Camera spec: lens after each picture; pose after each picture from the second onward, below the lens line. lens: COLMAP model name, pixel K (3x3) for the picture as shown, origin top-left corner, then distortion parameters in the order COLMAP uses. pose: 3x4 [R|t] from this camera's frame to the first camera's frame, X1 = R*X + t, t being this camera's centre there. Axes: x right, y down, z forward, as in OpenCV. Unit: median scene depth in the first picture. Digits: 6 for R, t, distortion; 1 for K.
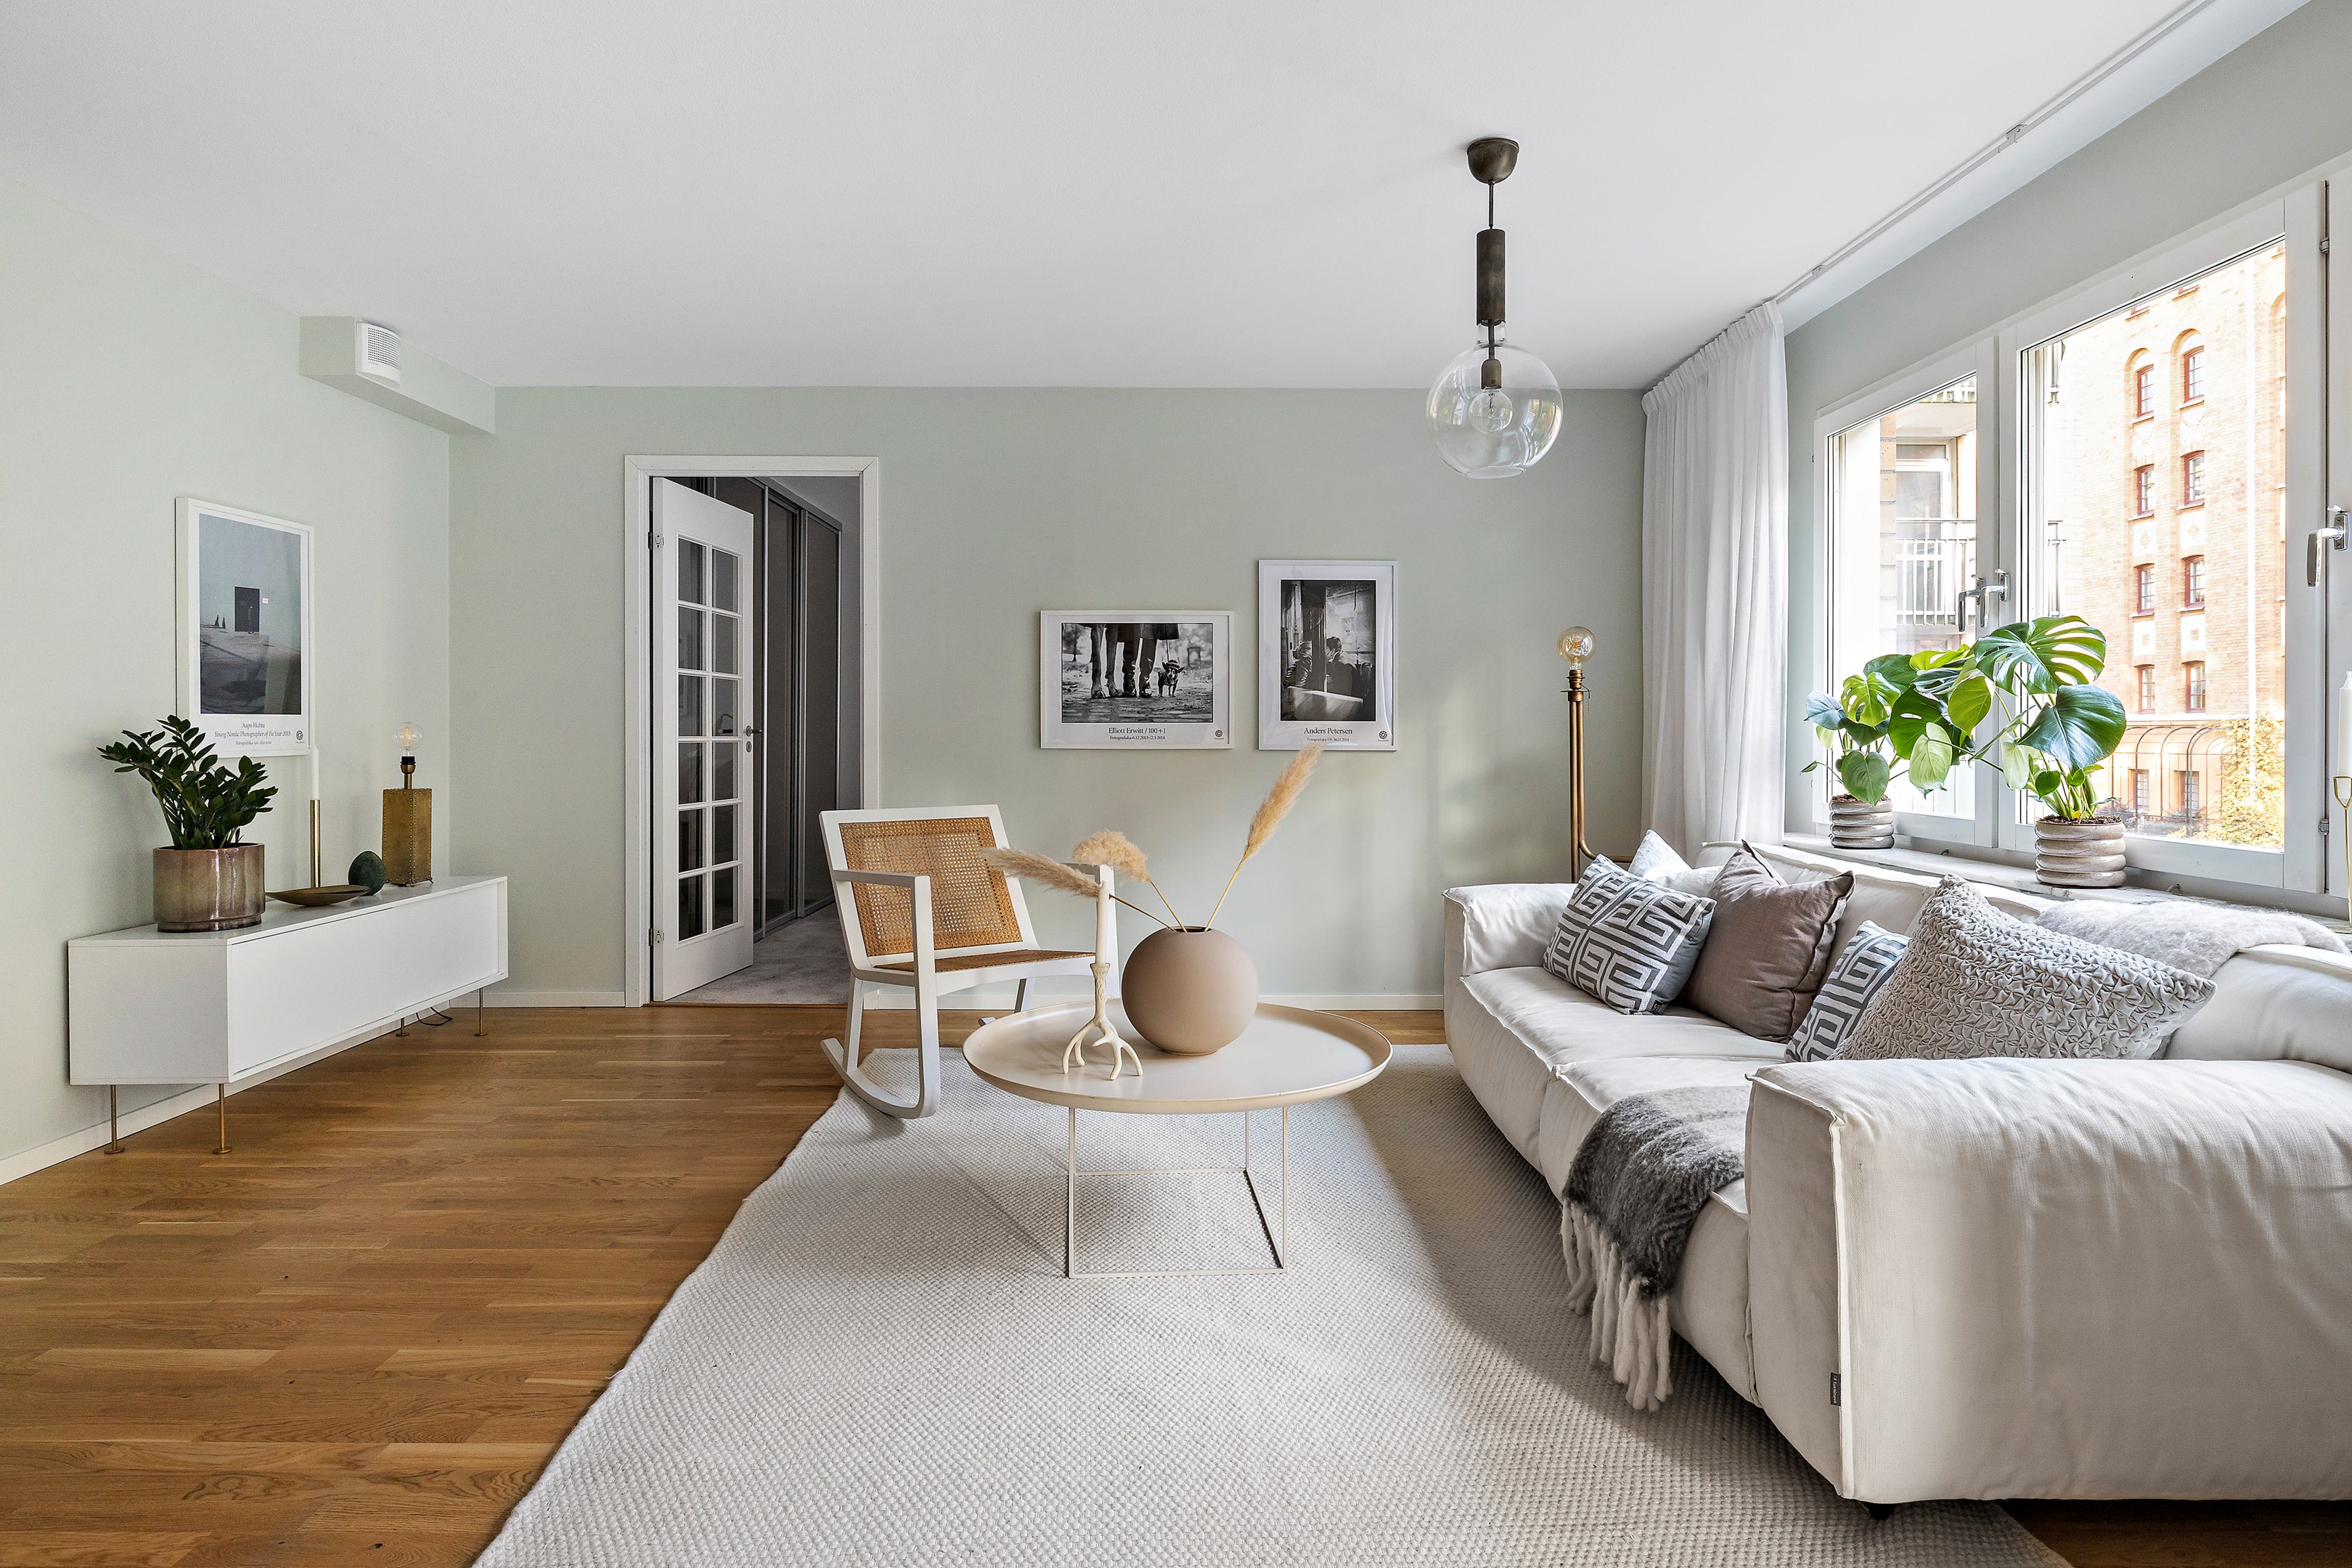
lens RADIAL K [[1315.3, 0, 1180.0], [0, 1315.3, 737.5], [0, 0, 1]] dist [-0.004788, -0.001165]
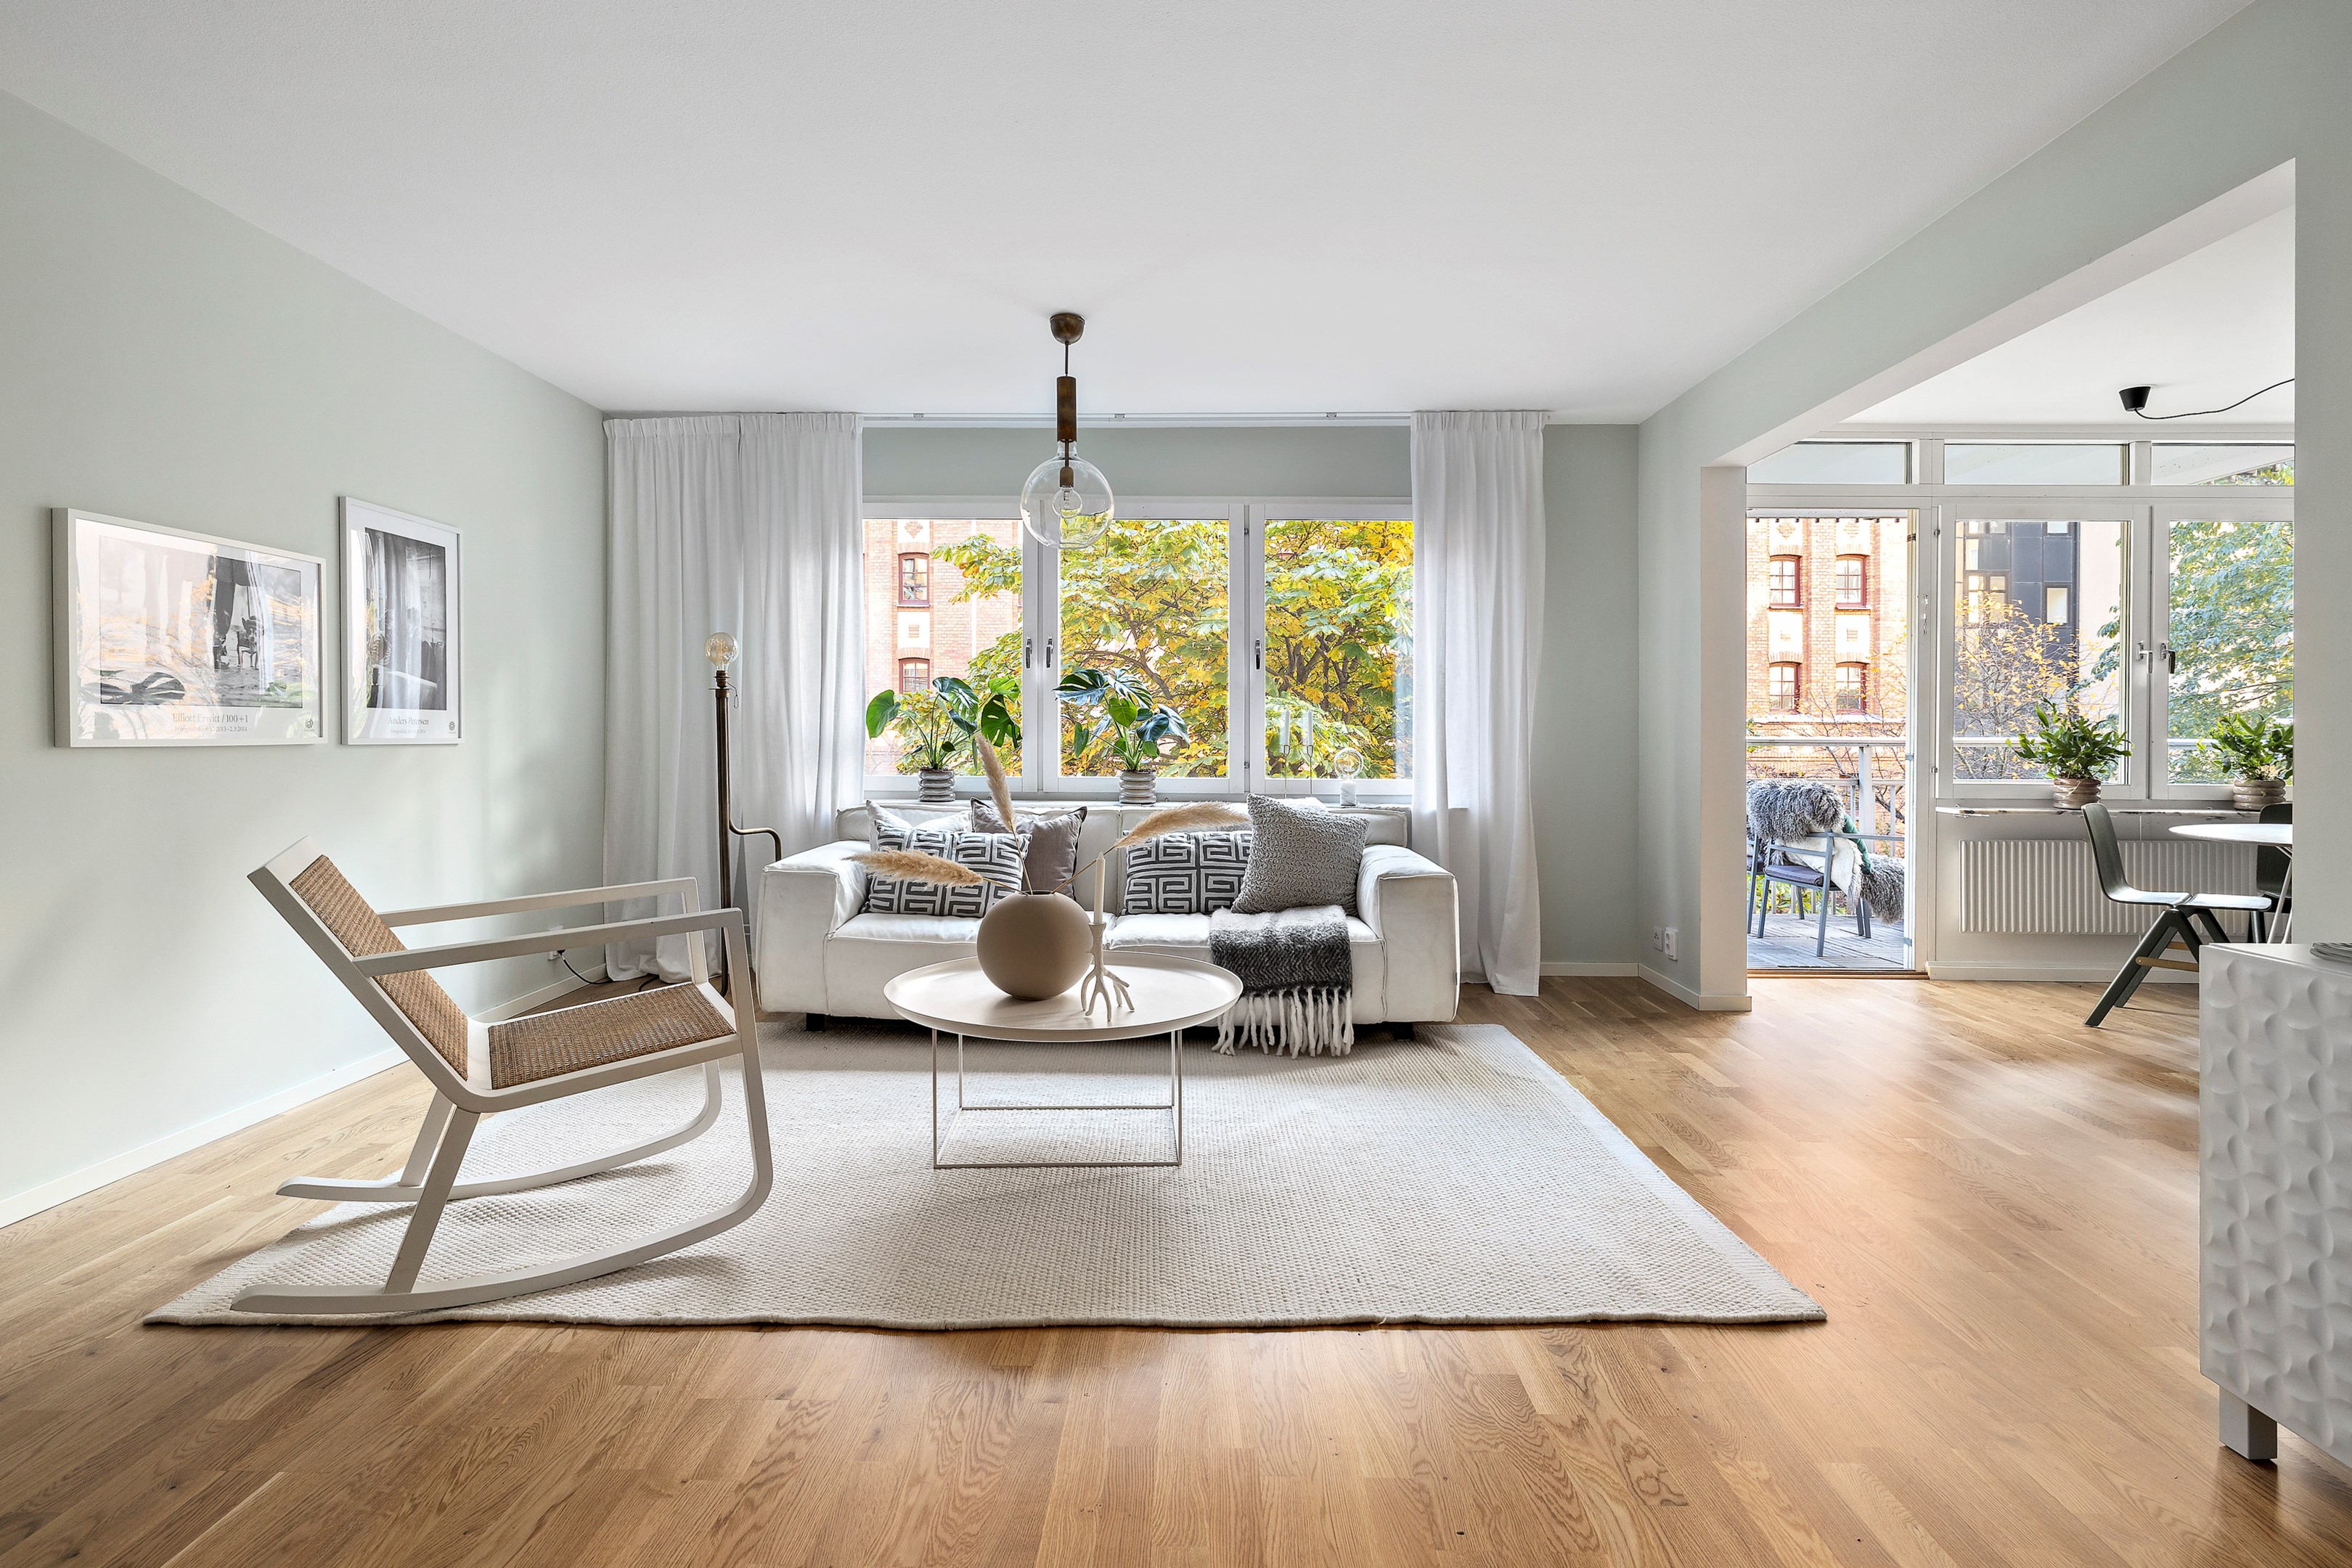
lens RADIAL K [[1139.6, 0, 1186.1], [0, 1139.6, 739.6], [0, 0, 1]] dist [-0.001567, 0.000555]
pose [[0.012766, -0.008135, 0.999885, -0.604297], [-0.001956, 0.999965, 0.008160, -0.000182], [-0.999917, -0.002060, 0.012750, 0.510773]]
